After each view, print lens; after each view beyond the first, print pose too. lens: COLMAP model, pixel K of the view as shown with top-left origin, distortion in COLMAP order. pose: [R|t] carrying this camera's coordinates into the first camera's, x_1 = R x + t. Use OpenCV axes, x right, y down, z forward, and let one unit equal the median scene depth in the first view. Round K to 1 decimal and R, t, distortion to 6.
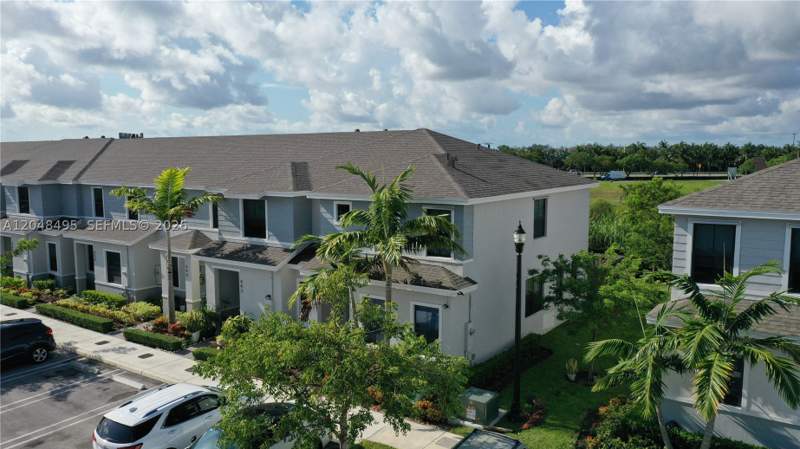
lens RADIAL K [[632.9, 0, 398.4], [0, 632.9, 227.2], [0, 0, 1]] dist [0.002208, -0.001370]
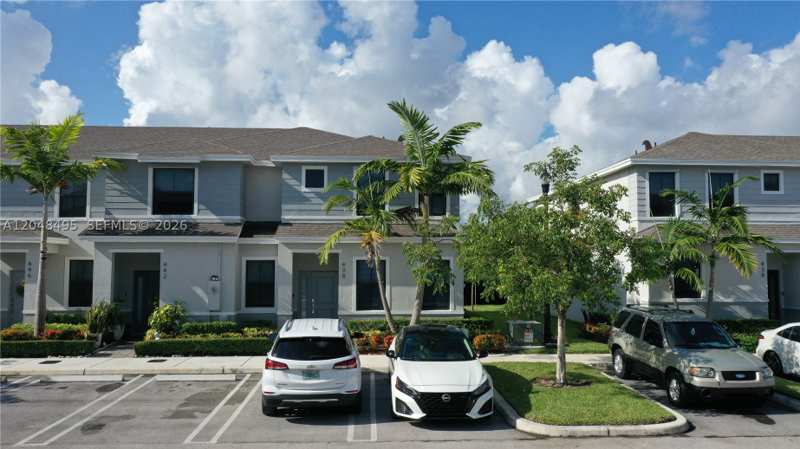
lens RADIAL K [[632.9, 0, 398.4], [0, 632.9, 227.2], [0, 0, 1]] dist [0.002208, -0.001370]
pose [[0.776163, 0.045337, 0.628901, -0.522707], [0.072999, 0.984244, -0.161046, 0.188625], [-0.626293, 0.170907, 0.760624, 0.205801]]
